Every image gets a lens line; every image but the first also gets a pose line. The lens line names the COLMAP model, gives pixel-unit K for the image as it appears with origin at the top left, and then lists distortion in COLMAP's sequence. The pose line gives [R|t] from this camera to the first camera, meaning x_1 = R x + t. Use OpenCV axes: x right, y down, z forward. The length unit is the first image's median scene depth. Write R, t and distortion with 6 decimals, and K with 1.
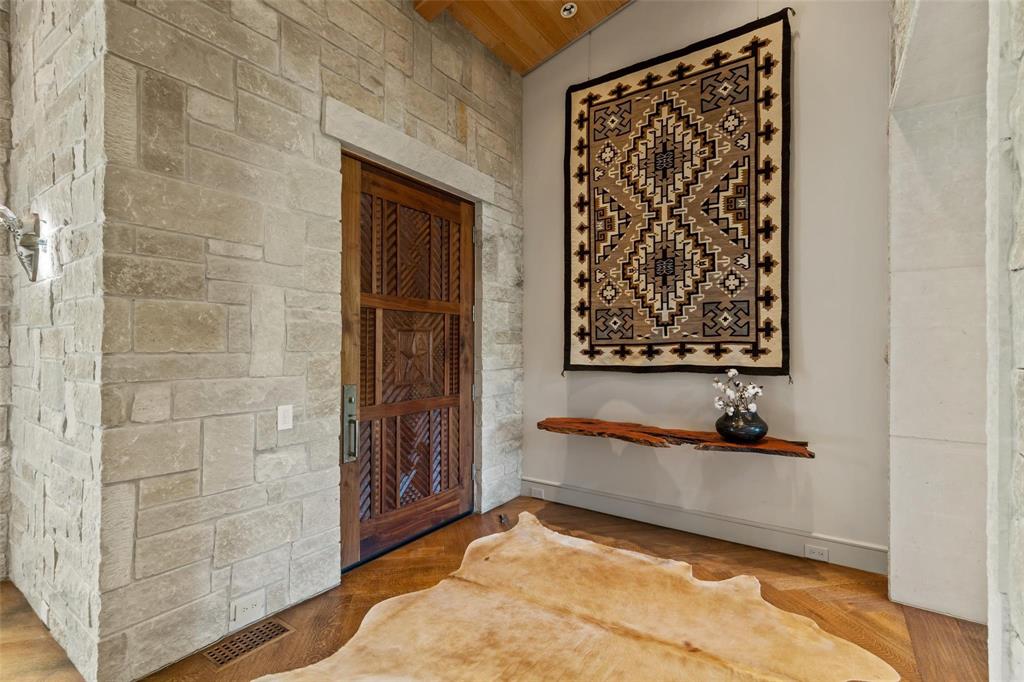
lens RADIAL K [[458.4, 0, 515.1], [0, 458.4, 343.3], [0, 0, 1]] dist [0.004940, -0.000014]
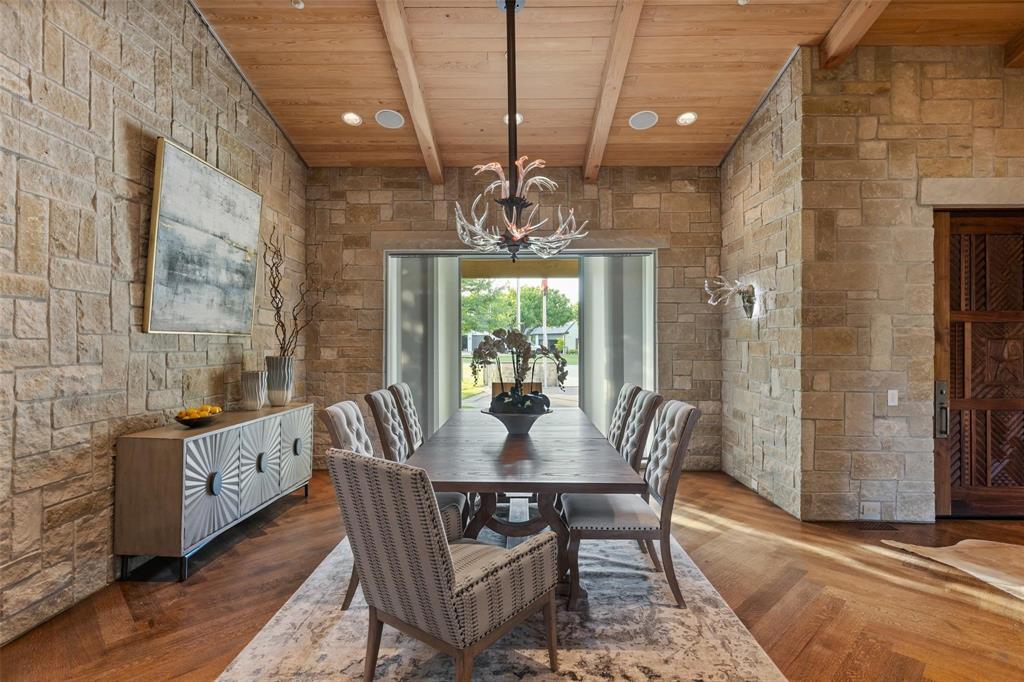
lens RADIAL K [[508.3, 0, 512.0], [0, 508.3, 341.0], [0, 0, 1]] dist [-0.001429, 0.001142]
pose [[0.549517, -0.005983, -0.835461, 0.207955], [0.002122, 0.999981, -0.005765, -0.021267], [0.835480, 0.001395, 0.549520, -0.932891]]
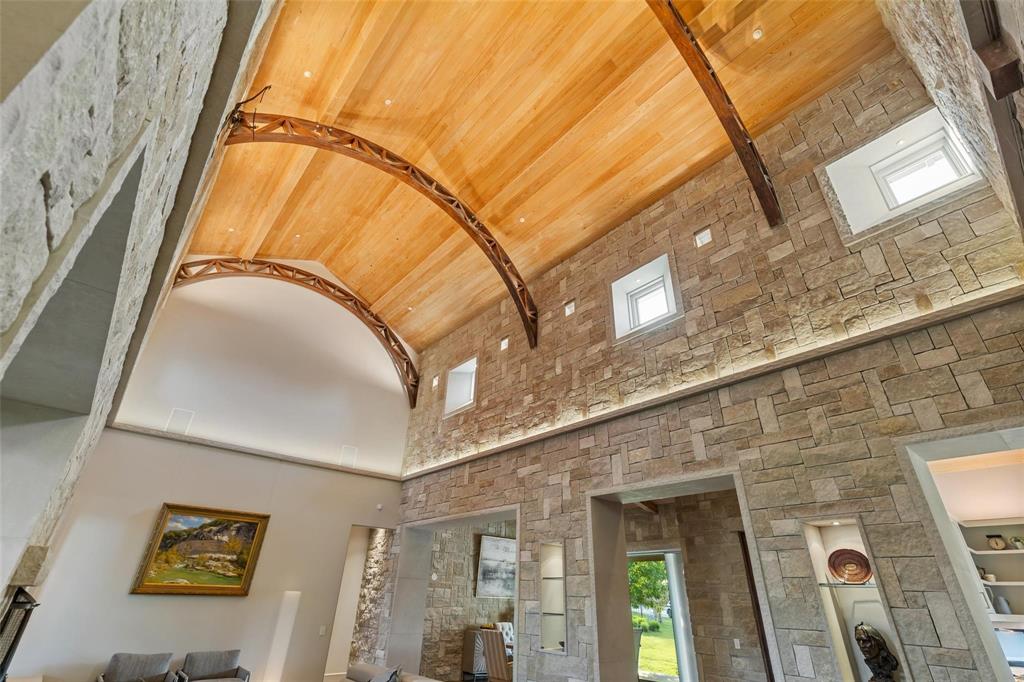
lens RADIAL K [[458.4, 0, 515.1], [0, 458.4, 343.3], [0, 0, 1]] dist [0.004940, -0.000014]
pose [[-0.252651, -0.479773, -0.840230, 2.931441], [-0.027650, 0.871628, -0.489387, -0.030057], [0.967162, -0.100412, -0.233484, 0.471993]]
